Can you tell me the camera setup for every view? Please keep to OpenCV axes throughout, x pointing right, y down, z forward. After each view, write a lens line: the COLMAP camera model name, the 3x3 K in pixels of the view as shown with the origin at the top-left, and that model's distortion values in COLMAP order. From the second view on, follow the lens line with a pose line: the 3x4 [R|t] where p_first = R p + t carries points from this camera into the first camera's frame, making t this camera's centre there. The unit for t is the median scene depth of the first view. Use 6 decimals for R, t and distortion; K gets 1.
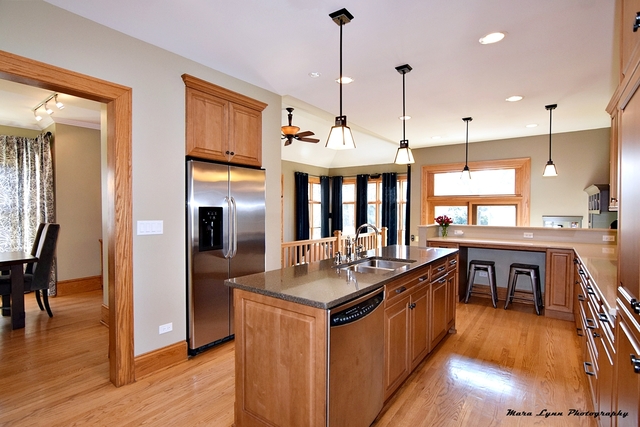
lens RADIAL K [[312.7, 0, 313.5], [0, 312.7, 213.8], [0, 0, 1]] dist [-0.025493, 0.002963]
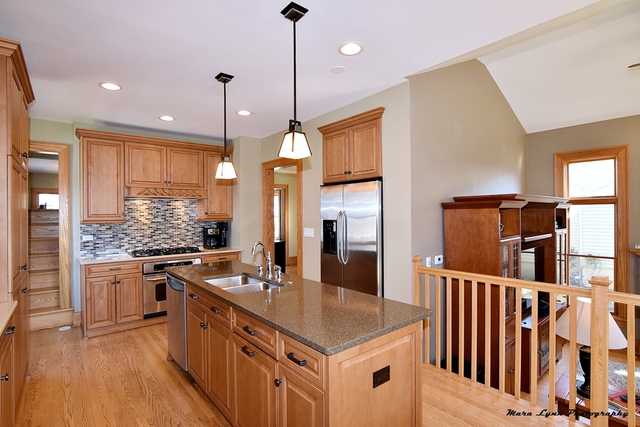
lens RADIAL K [[312.7, 0, 315.4], [0, 312.7, 213.8], [0, 0, 1]] dist [-0.025493, 0.002963]
pose [[-0.227259, -0.003030, -0.973830, 0.529923], [-0.006920, 0.999975, -0.001496, -0.025181], [0.973810, 0.006398, -0.227274, 0.692786]]
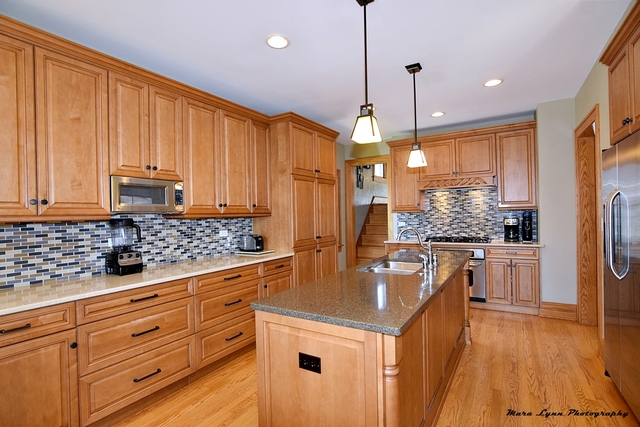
lens RADIAL K [[312.7, 0, 320.8], [0, 312.7, 214.3], [0, 0, 1]] dist [-0.025493, 0.002963]
pose [[-0.994278, 0.020900, -0.104759, 0.265008], [0.019505, 0.999707, 0.014322, -0.012569], [0.105027, 0.012197, -0.994395, 0.951747]]
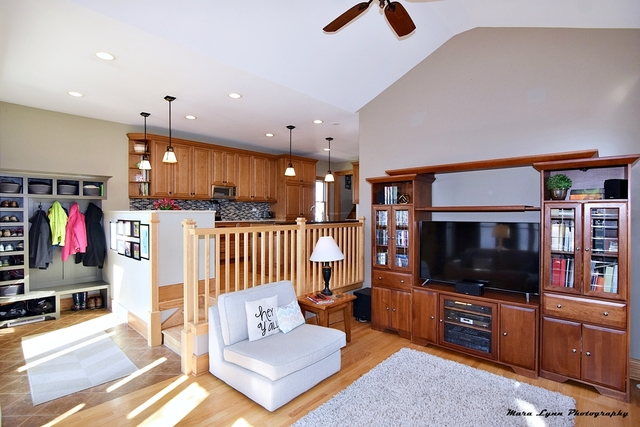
lens RADIAL K [[312.7, 0, 322.7], [0, 312.7, 216.0], [0, 0, 1]] dist [-0.025493, 0.002963]
pose [[-0.995243, -0.005754, 0.097250, -0.066748], [-0.003467, 0.999714, 0.023667, 0.028064], [-0.097358, 0.023217, -0.994979, 1.718249]]
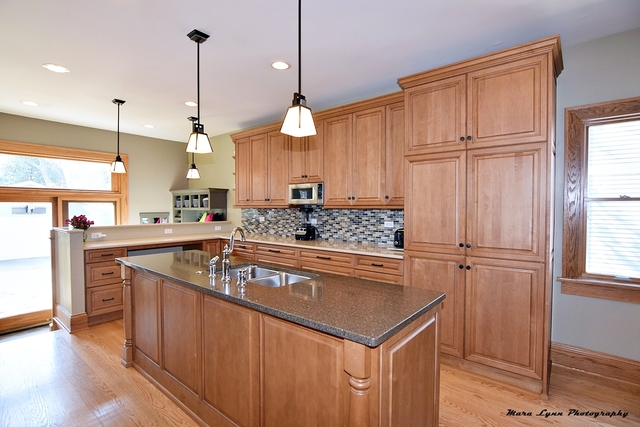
lens RADIAL K [[312.7, 0, 318.9], [0, 312.7, 212.3], [0, 0, 1]] dist [-0.025493, 0.002963]
pose [[0.037319, -0.018615, 0.999130, -0.301530], [0.014194, 0.999736, 0.018096, -0.007161], [-0.999203, 0.013506, 0.037573, 0.381090]]
